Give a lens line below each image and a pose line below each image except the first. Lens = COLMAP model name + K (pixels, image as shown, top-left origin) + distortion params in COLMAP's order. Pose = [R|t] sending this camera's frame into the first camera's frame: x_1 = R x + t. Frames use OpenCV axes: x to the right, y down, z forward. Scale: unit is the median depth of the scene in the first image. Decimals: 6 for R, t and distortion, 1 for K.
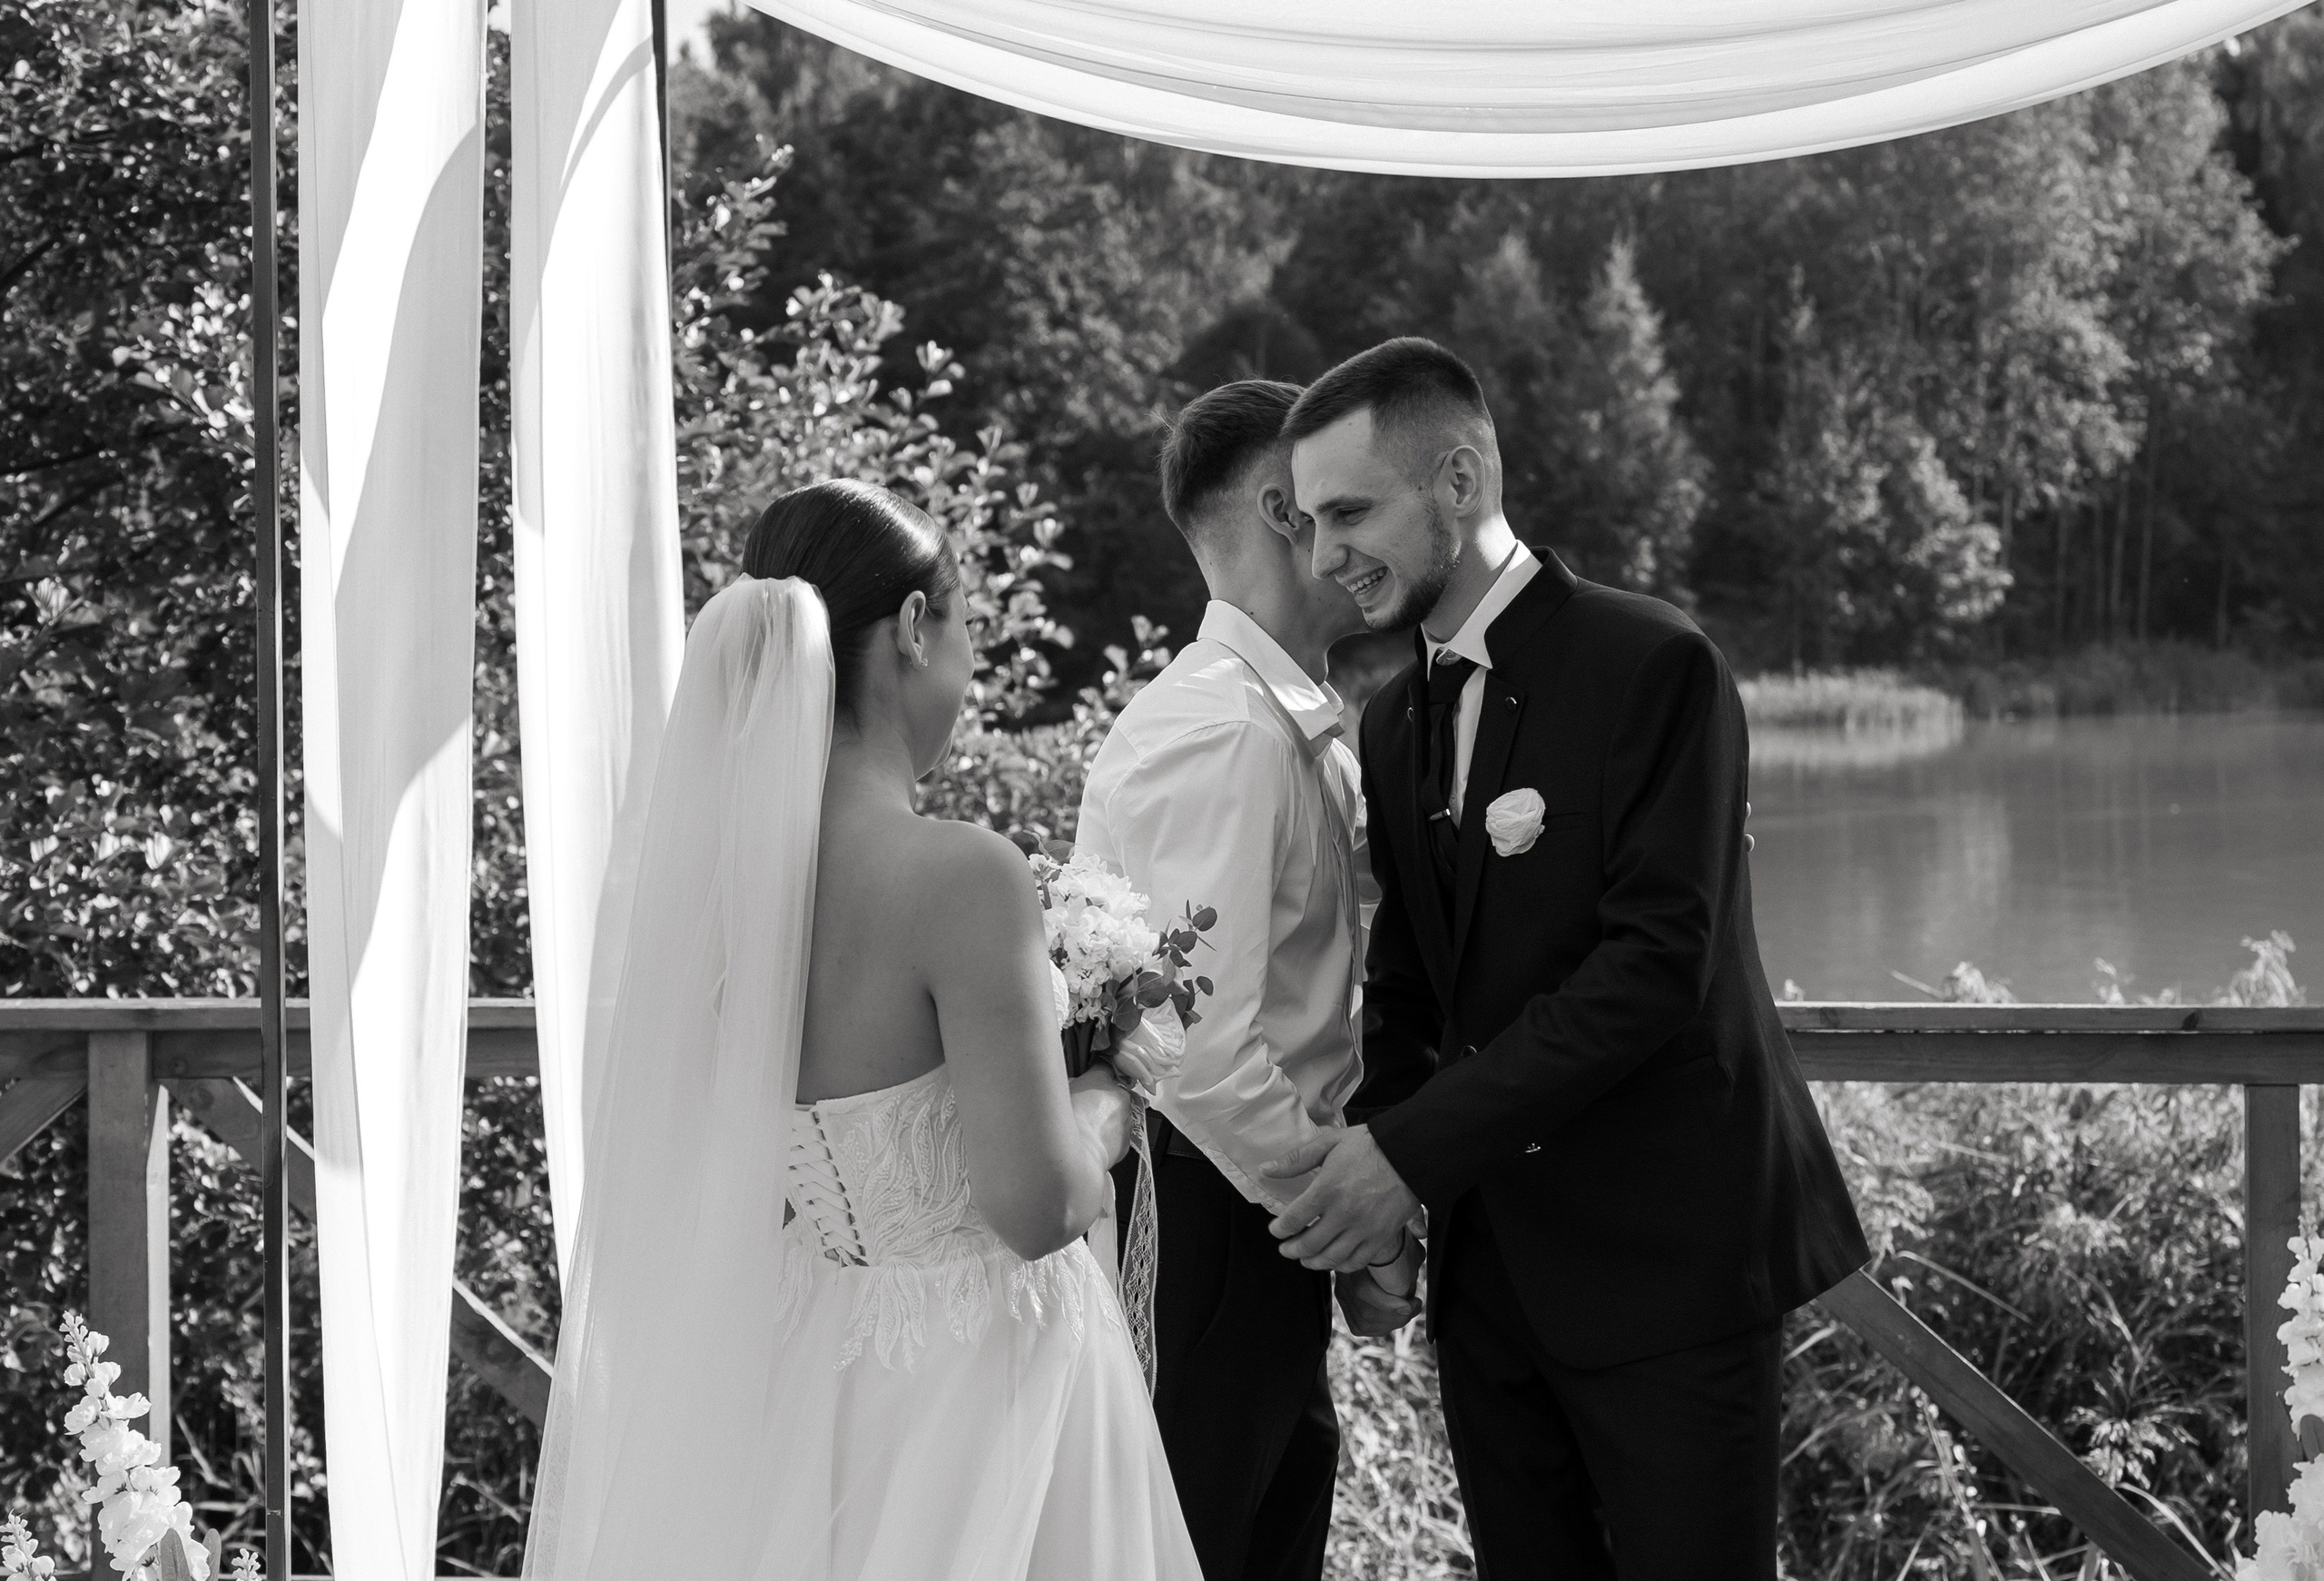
lens RADIAL K [[4874.7, 0, 1162.0], [0, 4874.7, 790.5], [0, 0, 1]] dist [0.089066, 0.114027]
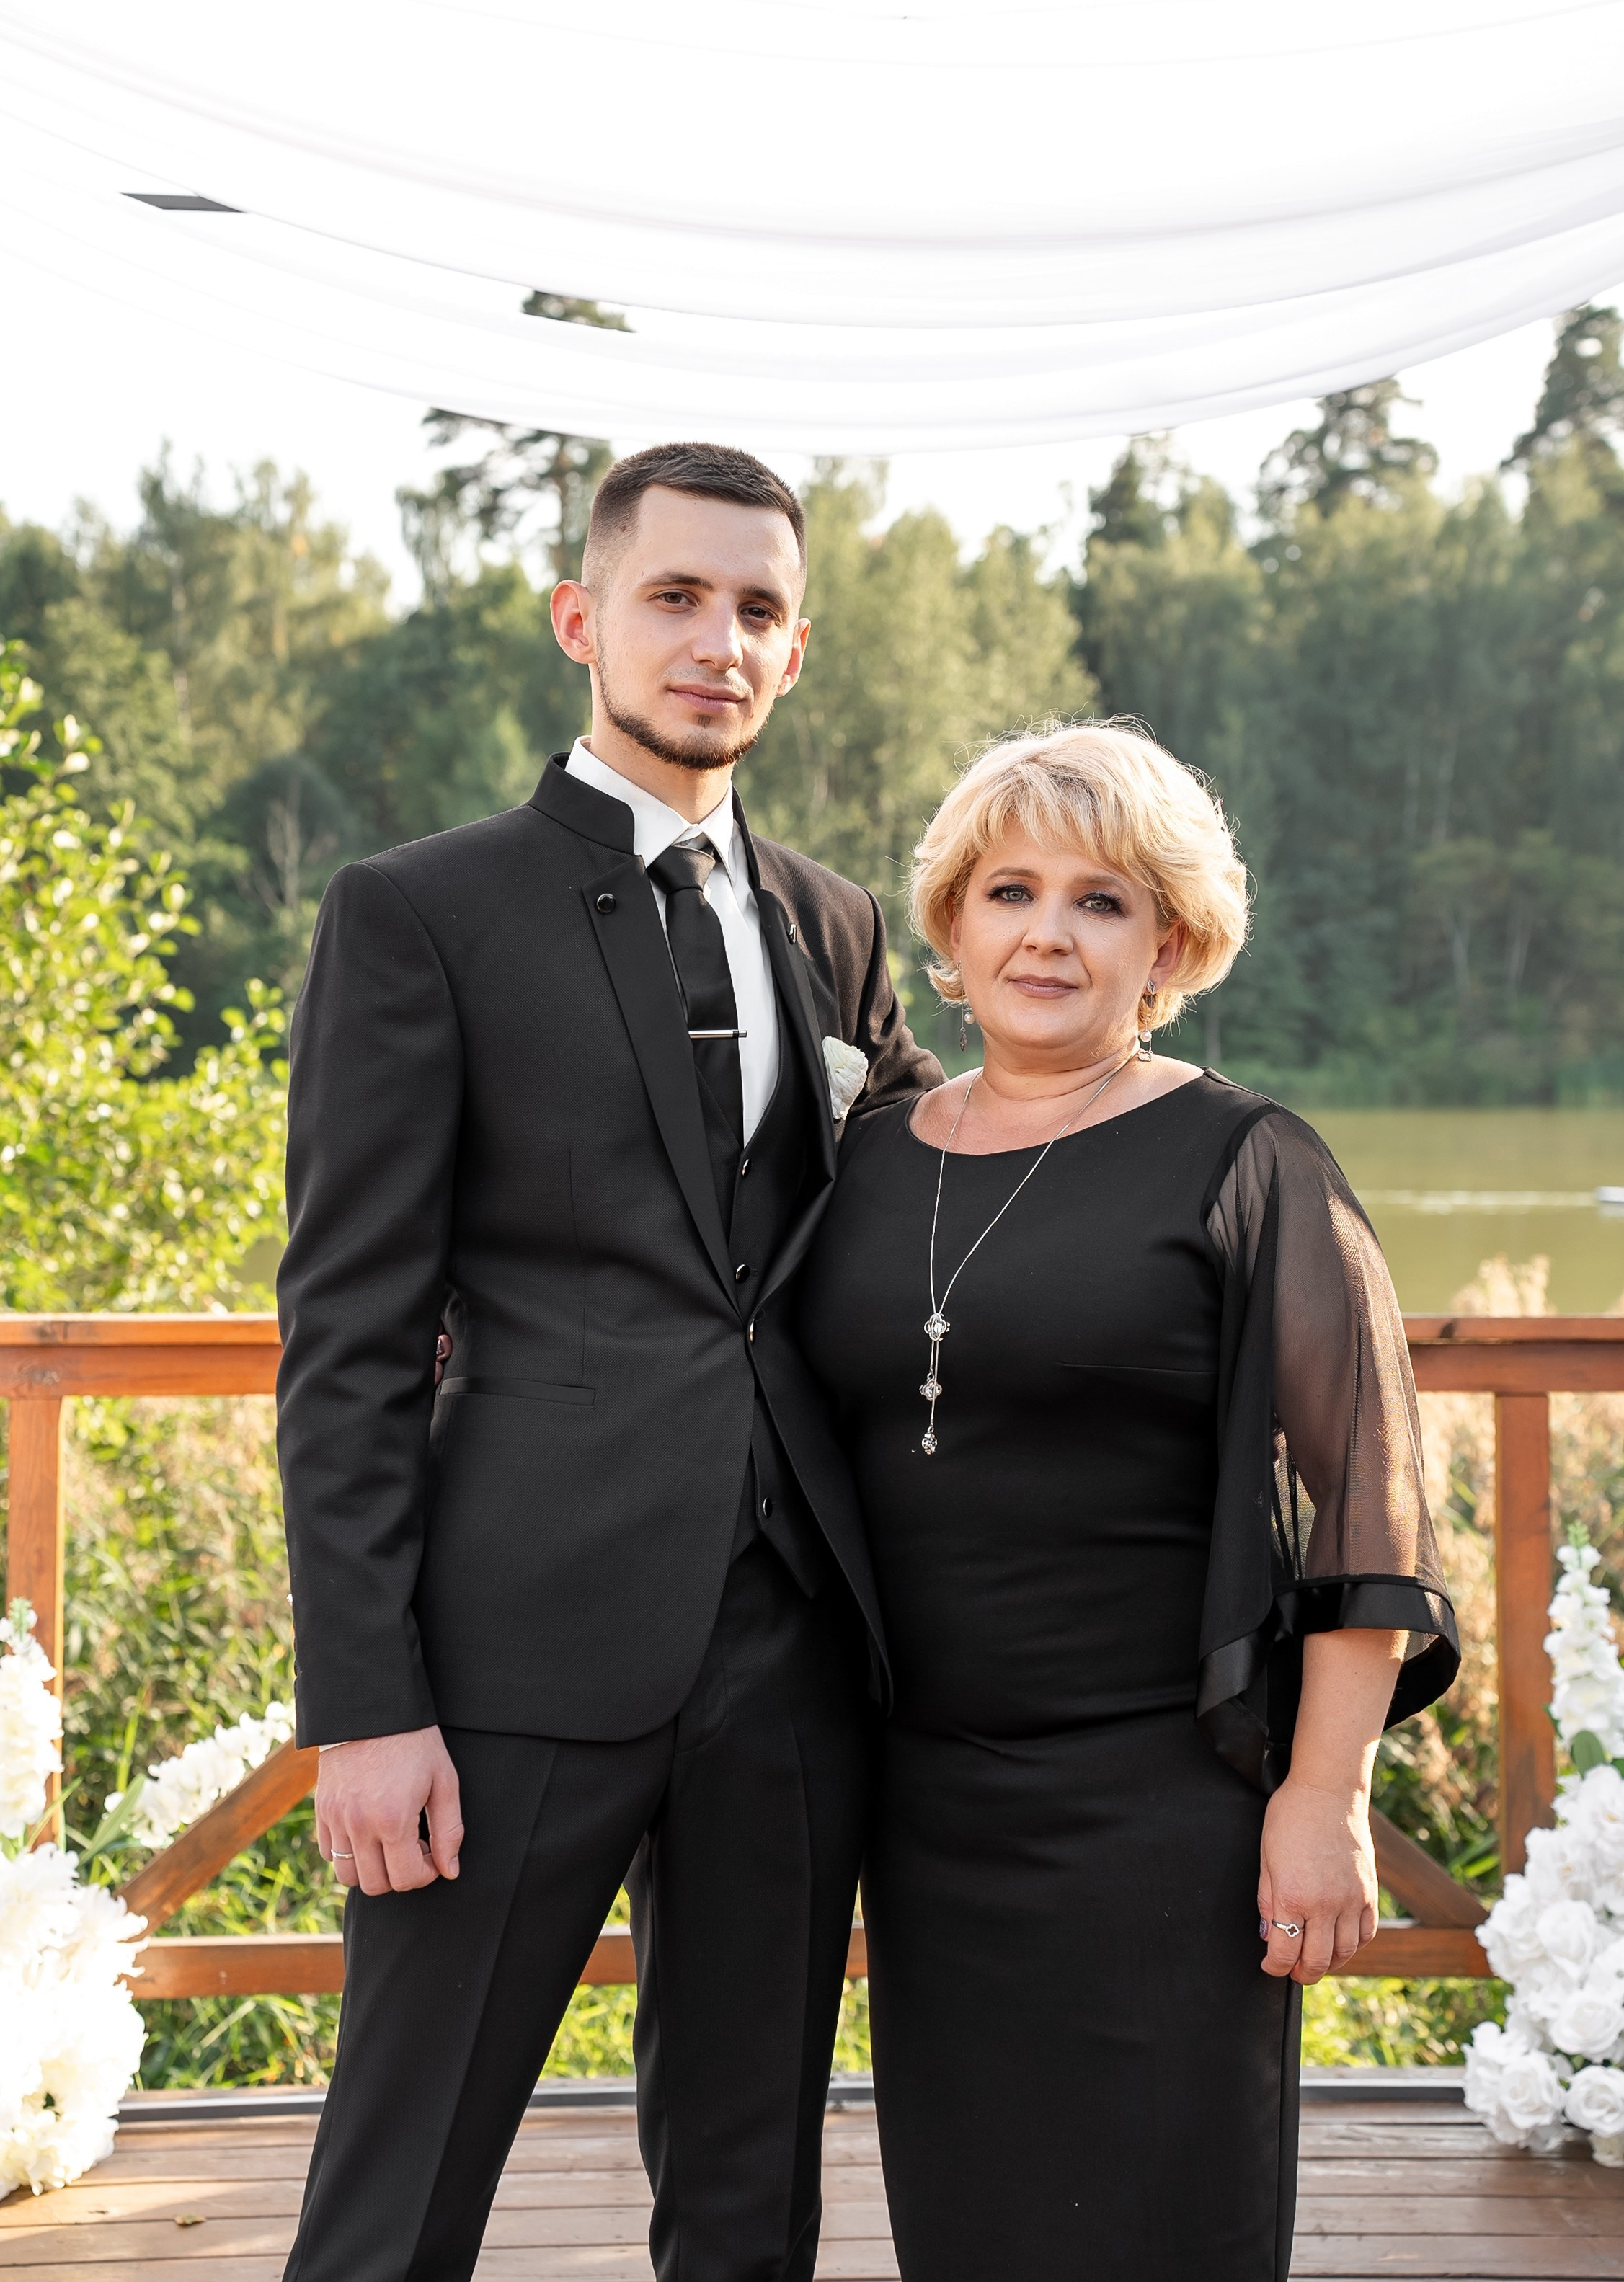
lens RADIAL K [[3654.1, 0, 763.4], [0, 3654.1, 1094.0], [0, 0, 1]] dist [0.232732, 0.167267]
pose [[0.985133, 0.008366, 0.171589, -0.034080], [-0.003531, 0.999589, -0.028463, 0.012568], [-0.171757, 0.027434, 0.984757, 0.169096]]
